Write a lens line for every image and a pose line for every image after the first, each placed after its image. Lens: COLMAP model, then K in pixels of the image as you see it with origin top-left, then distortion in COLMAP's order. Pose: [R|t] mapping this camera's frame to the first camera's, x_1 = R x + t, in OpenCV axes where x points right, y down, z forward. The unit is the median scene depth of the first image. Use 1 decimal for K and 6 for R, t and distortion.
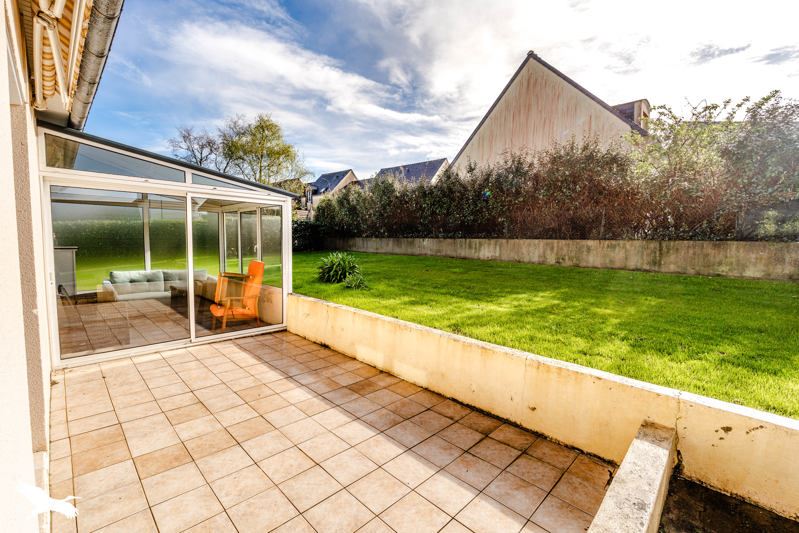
lens RADIAL K [[343.0, 0, 396.3], [0, 343.0, 267.2], [0, 0, 1]] dist [-0.007225, 0.000054]
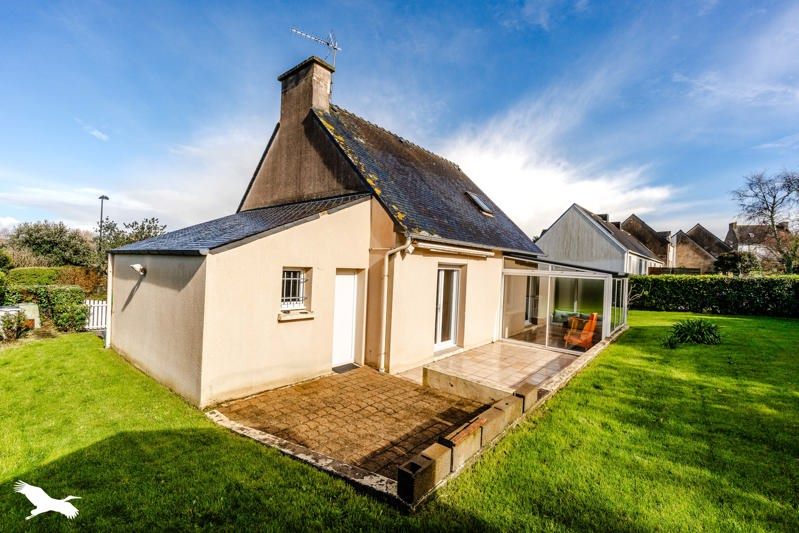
lens RADIAL K [[343.0, 0, 396.3], [0, 343.0, 267.2], [0, 0, 1]] dist [-0.007225, 0.000054]
pose [[0.066345, -0.016182, -0.997665, 1.422420], [-0.114088, 0.993188, -0.023697, -0.107425], [0.991253, 0.115394, 0.064047, -0.073944]]
